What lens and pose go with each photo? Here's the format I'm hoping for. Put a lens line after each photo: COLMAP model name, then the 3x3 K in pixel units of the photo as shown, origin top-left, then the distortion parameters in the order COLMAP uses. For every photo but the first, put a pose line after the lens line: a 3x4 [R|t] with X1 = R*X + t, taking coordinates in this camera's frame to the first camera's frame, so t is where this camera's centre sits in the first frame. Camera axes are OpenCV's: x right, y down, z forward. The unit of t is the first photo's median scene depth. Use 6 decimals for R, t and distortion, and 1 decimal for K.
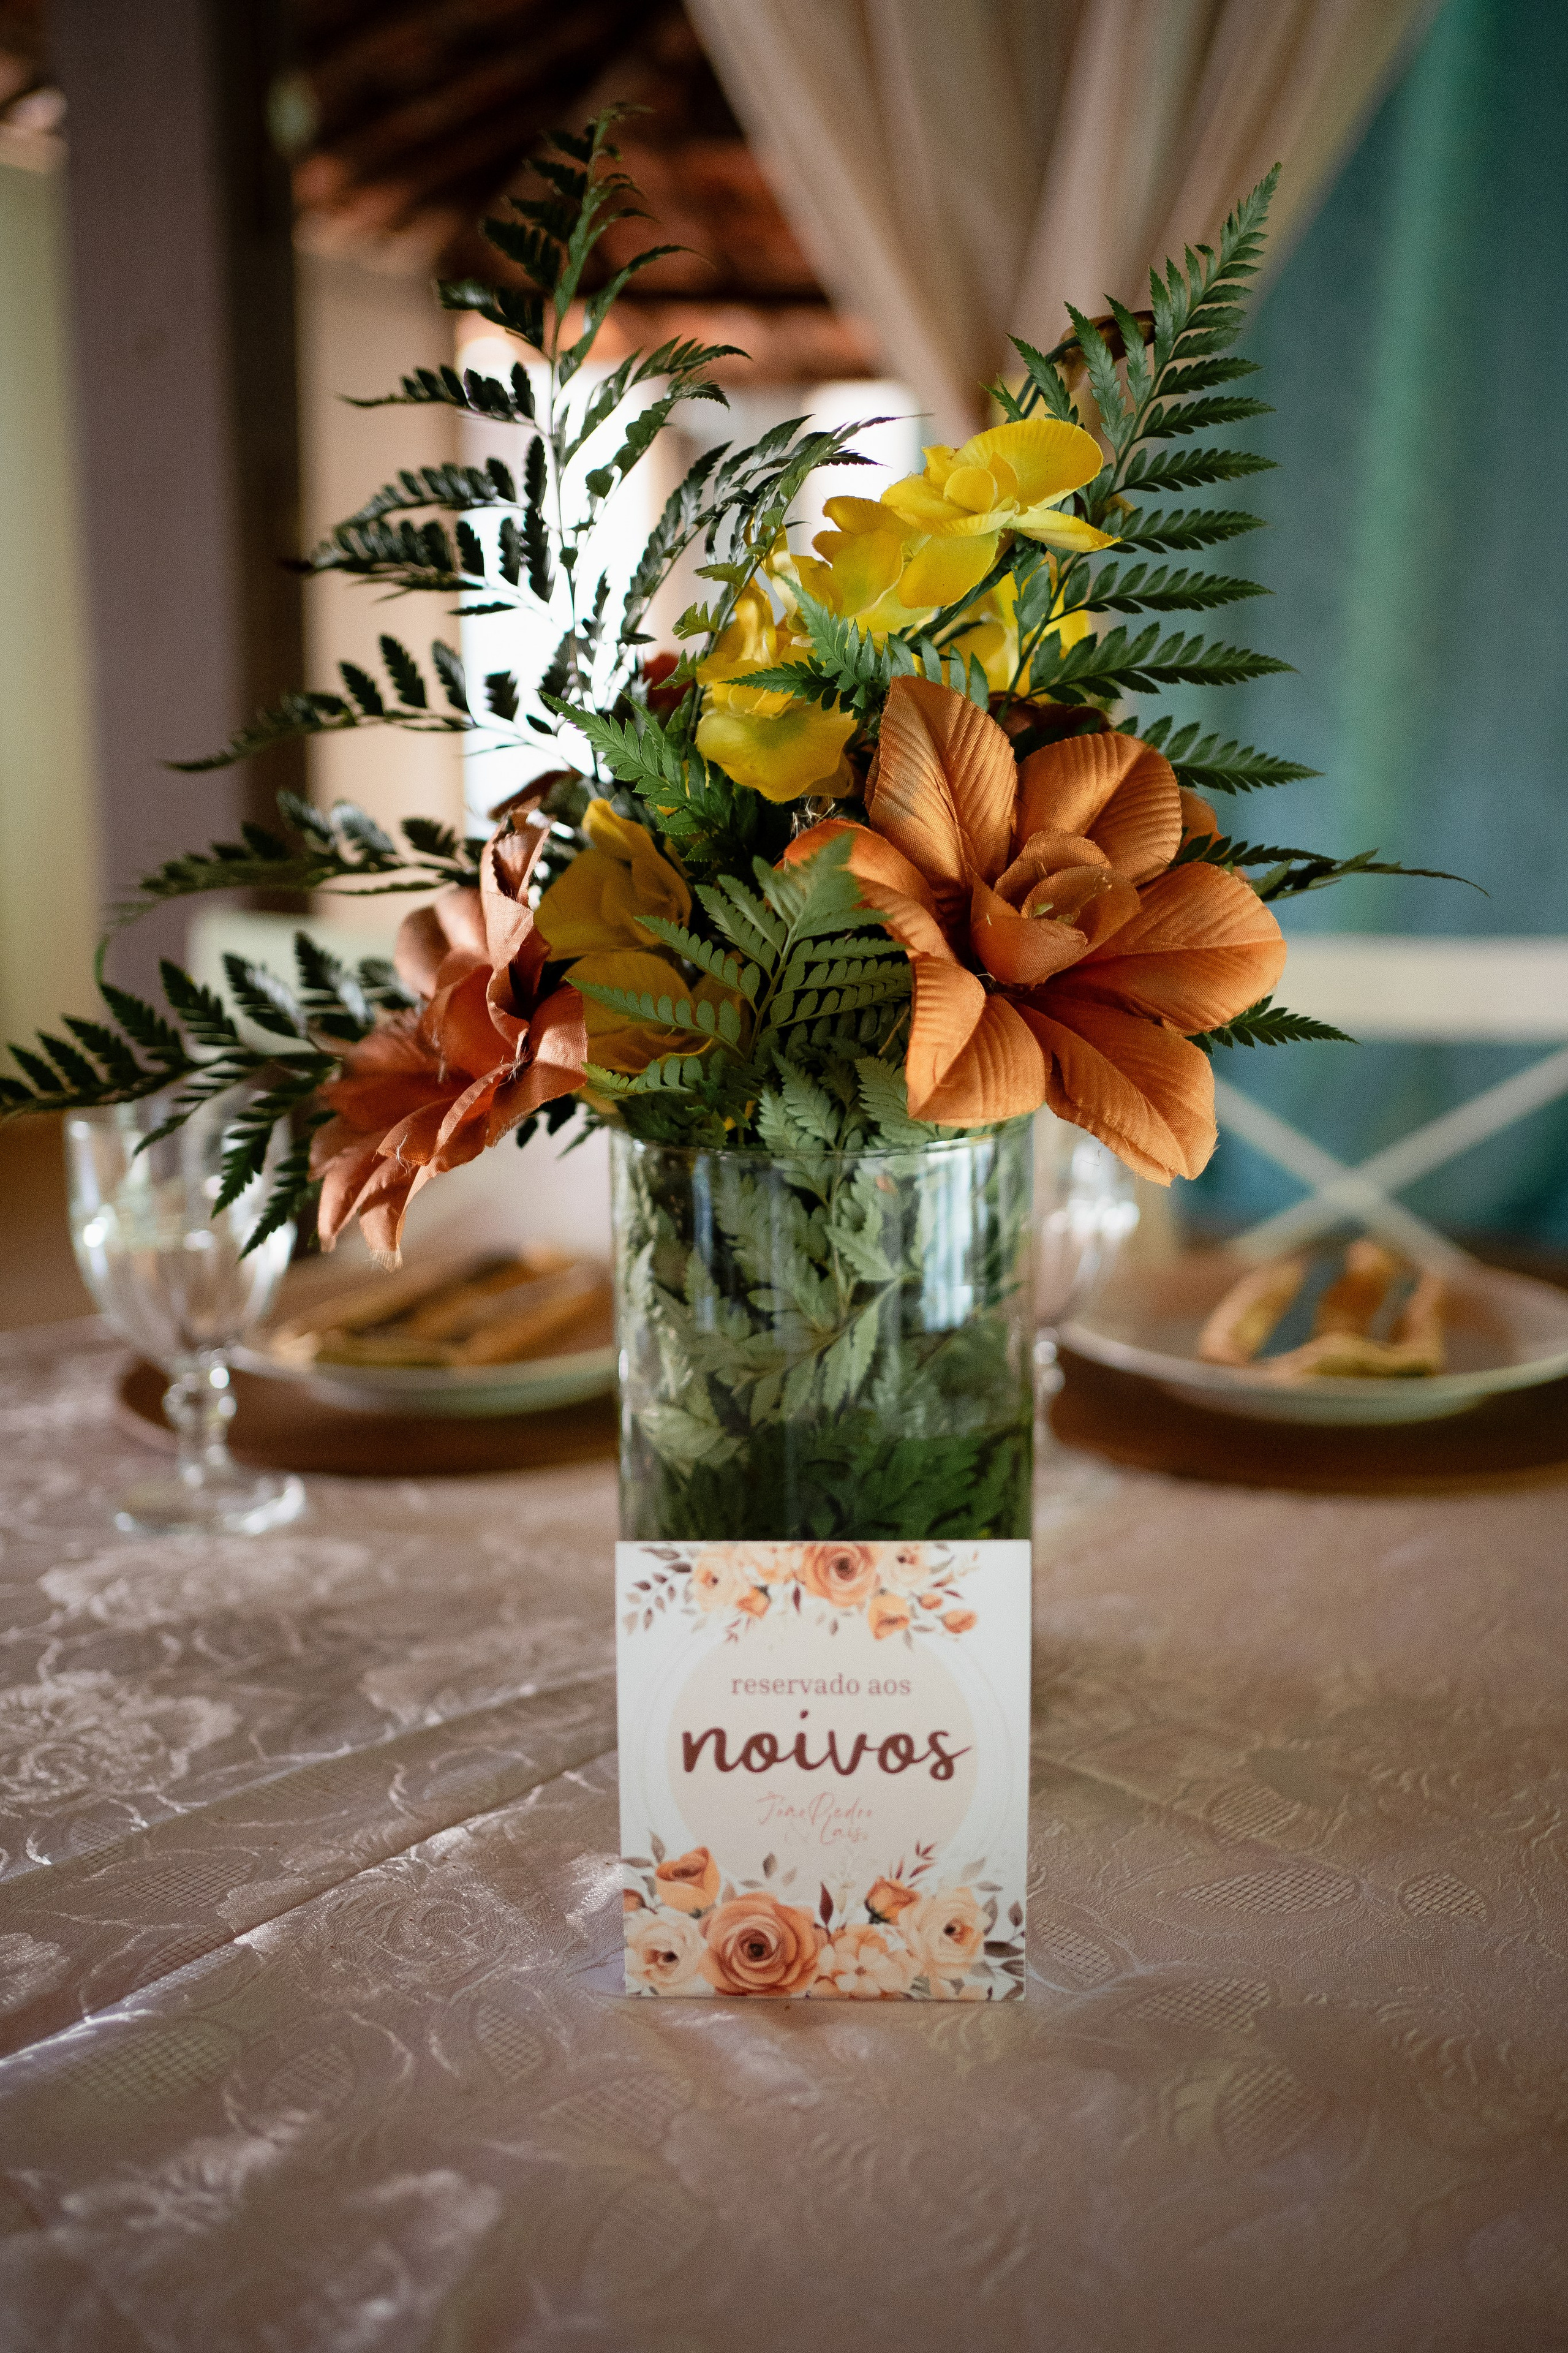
lens RADIAL K [[2356.2, 0, 784.0], [0, 2356.2, 1176.5], [0, 0, 1]] dist [-0.023619, 0.127770]
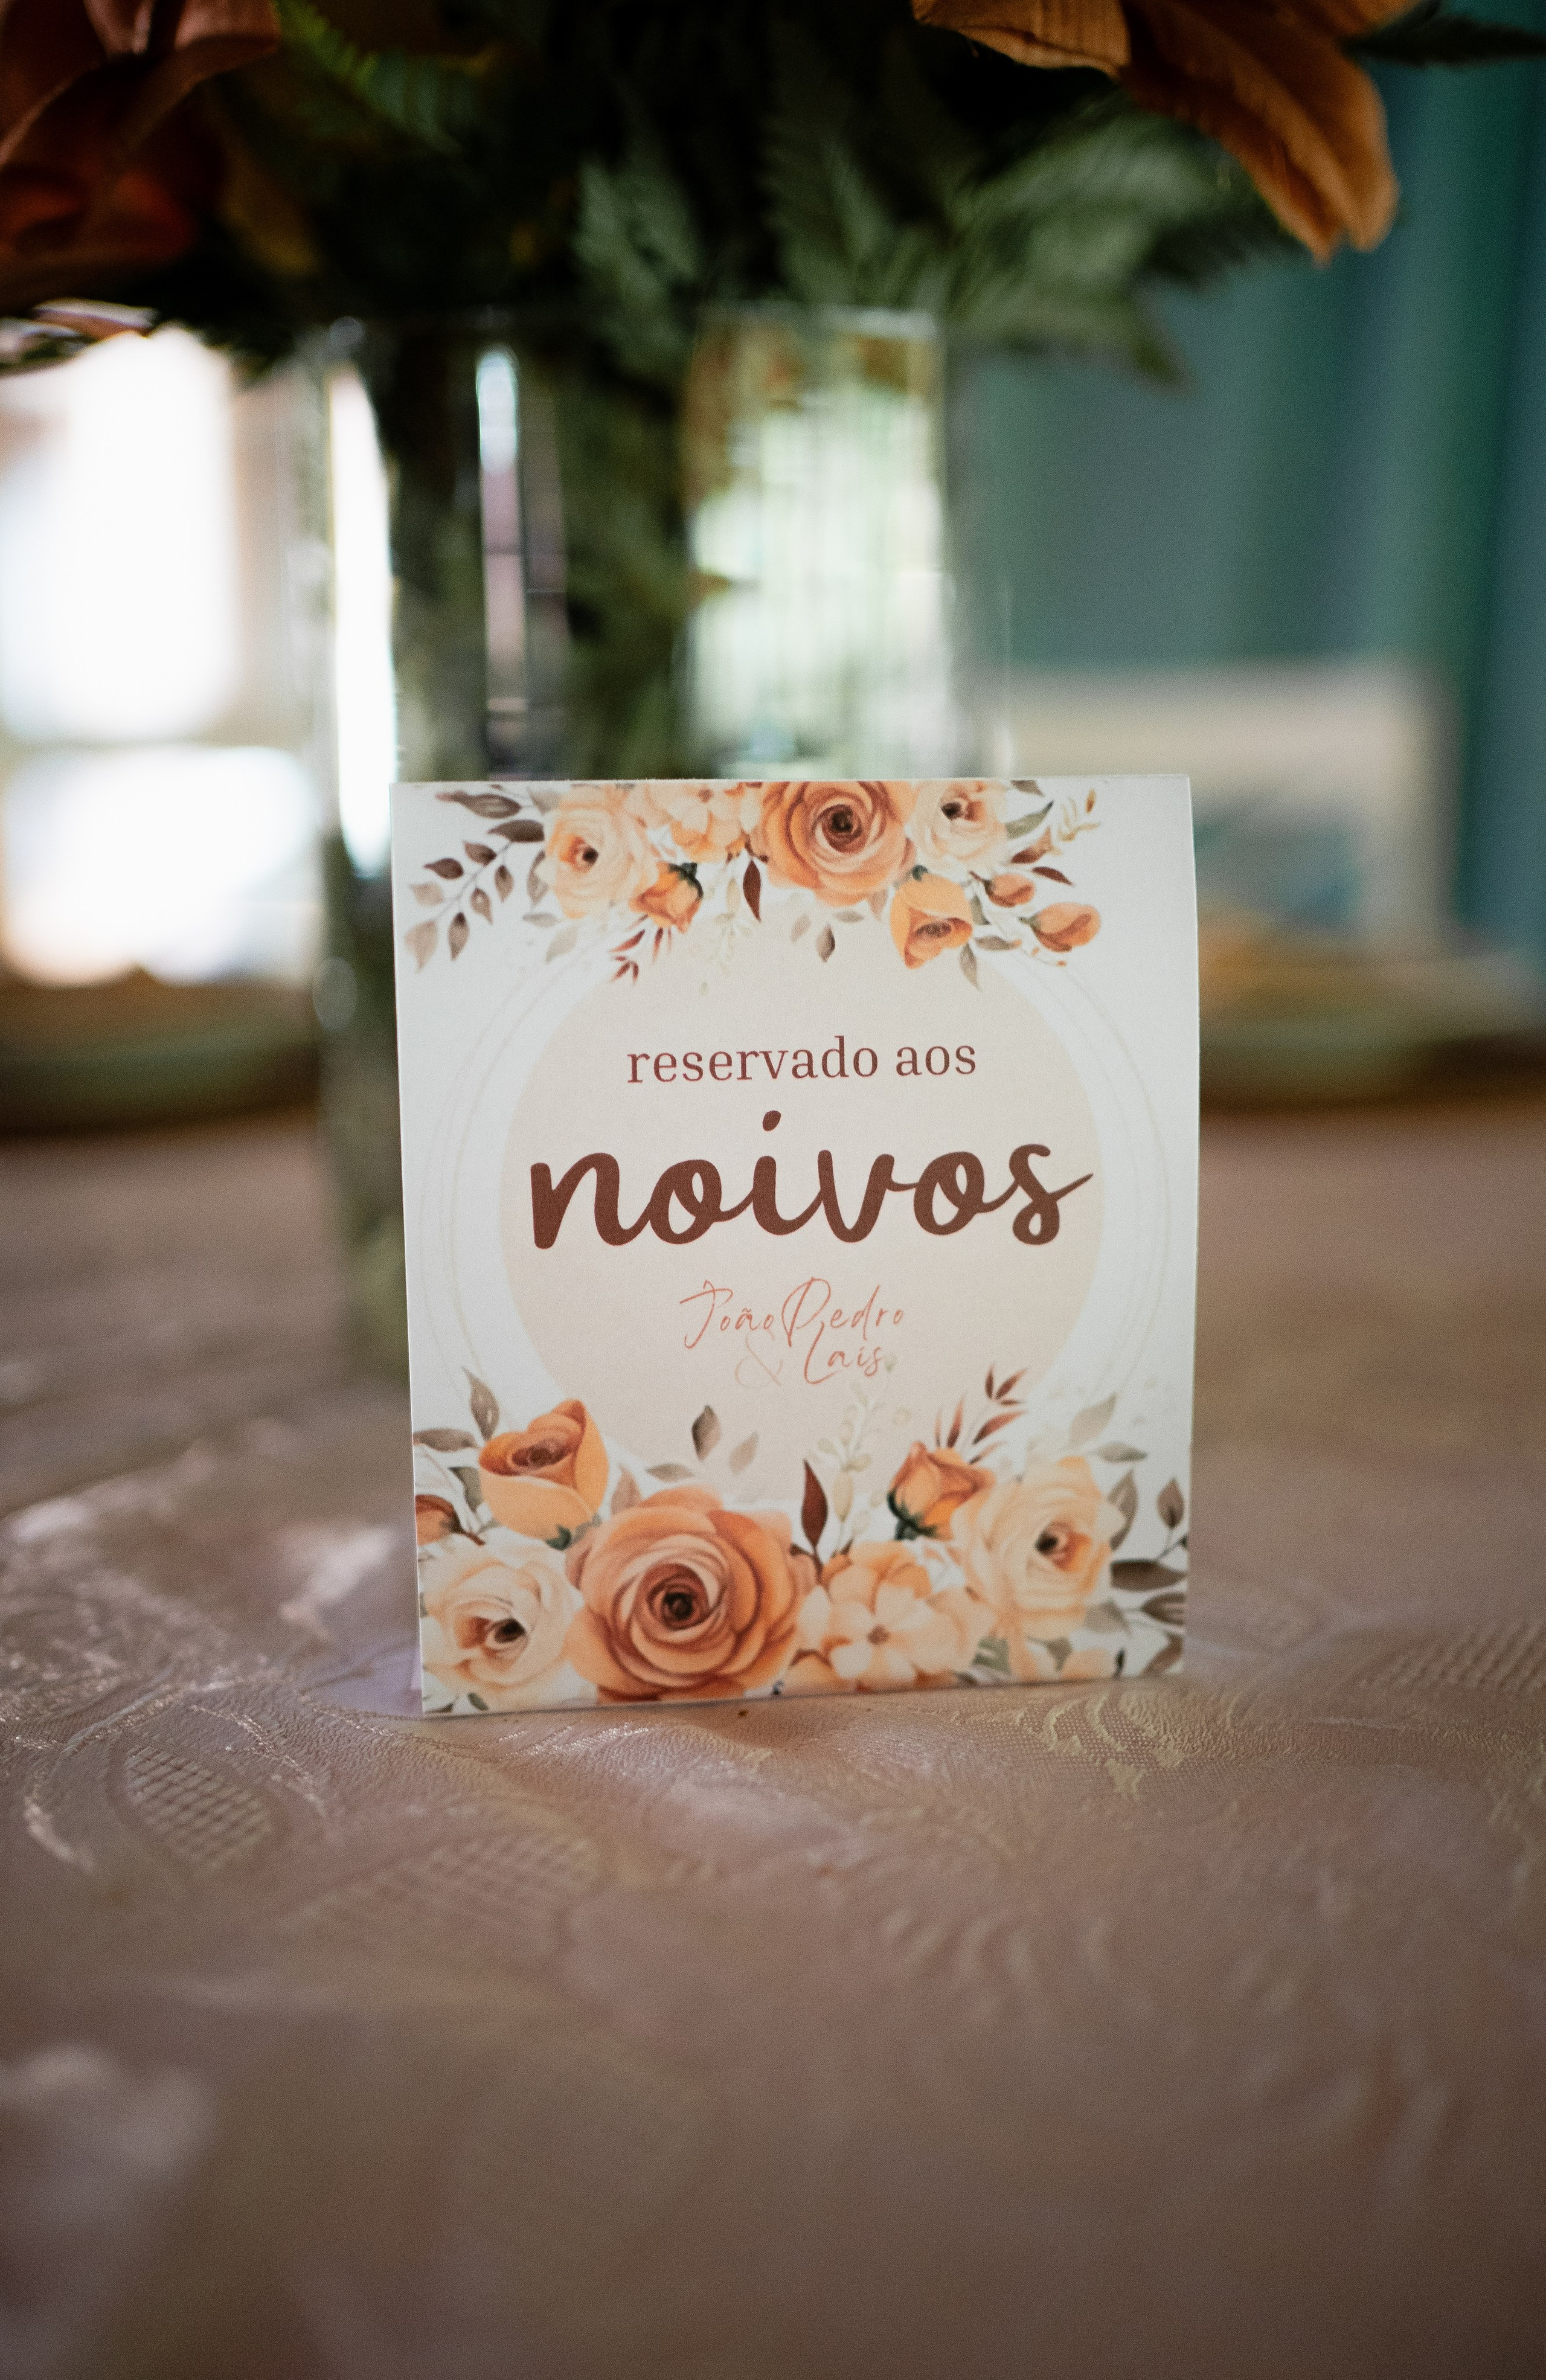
lens RADIAL K [[2282.4, 0, 696.9], [0, 2282.4, 1186.7], [0, 0, 1]] dist [0.004422, 0.009799]
pose [[0.988140, -0.027104, 0.151145, -0.081623], [0.029311, 0.999493, -0.012397, 0.247080], [-0.150732, 0.016680, 0.988434, 0.513638]]
